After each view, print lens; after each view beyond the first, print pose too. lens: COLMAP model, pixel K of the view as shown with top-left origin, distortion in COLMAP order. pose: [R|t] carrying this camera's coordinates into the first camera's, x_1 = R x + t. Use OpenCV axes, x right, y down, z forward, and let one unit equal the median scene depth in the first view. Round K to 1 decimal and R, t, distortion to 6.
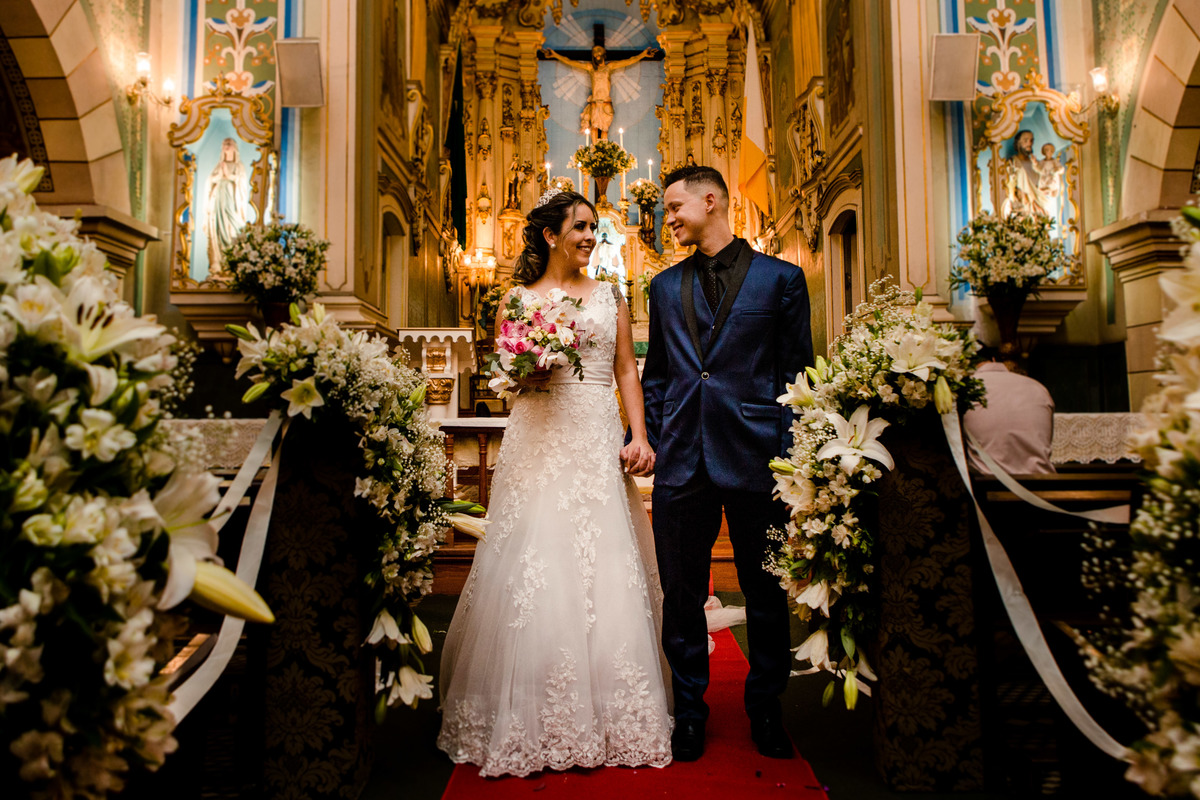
lens RADIAL K [[991.8, 0, 582.5], [0, 991.8, 280.8], [0, 0, 1]] dist [-0.017873, -0.003192]
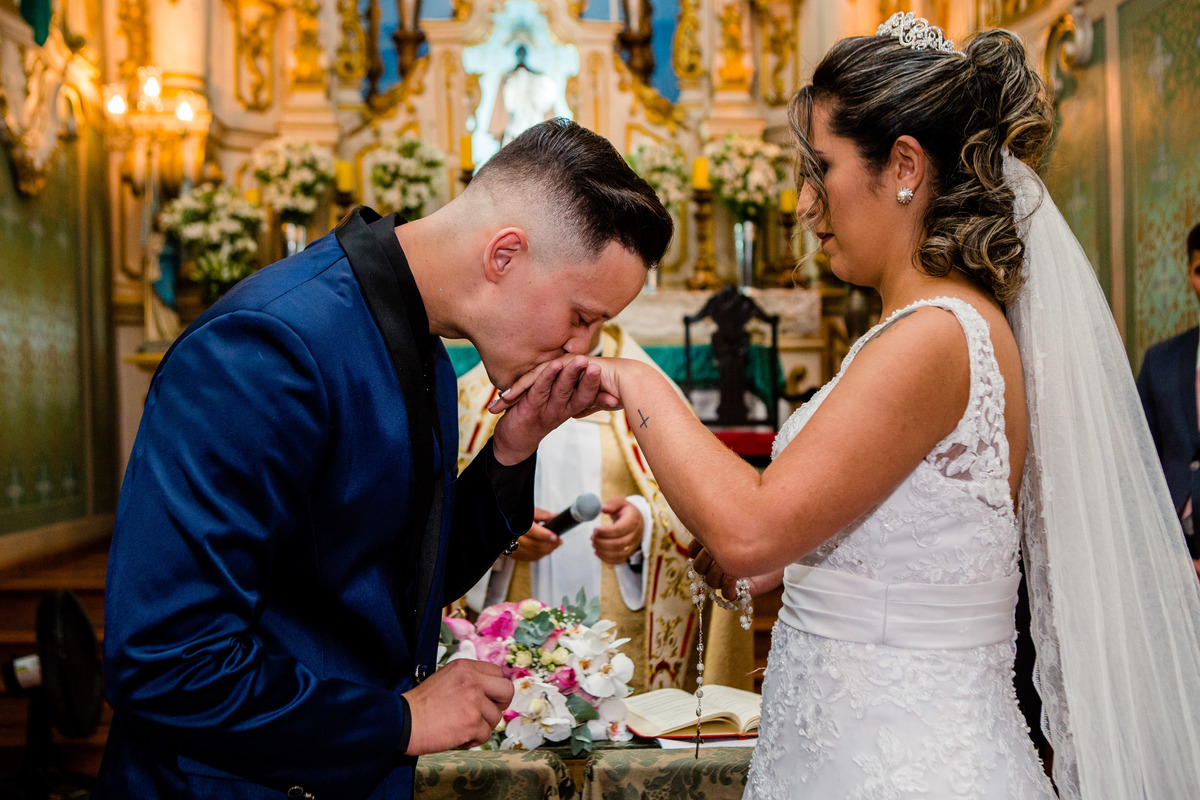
lens RADIAL K [[1426.2, 0, 564.4], [0, 1426.2, 420.0], [0, 0, 1]] dist [-0.017192, 0.034355]
pose [[0.998958, -0.003611, 0.045489, 0.016072], [-0.002825, 0.990056, 0.140645, 0.018601], [-0.045544, -0.140627, 0.989015, 0.538359]]
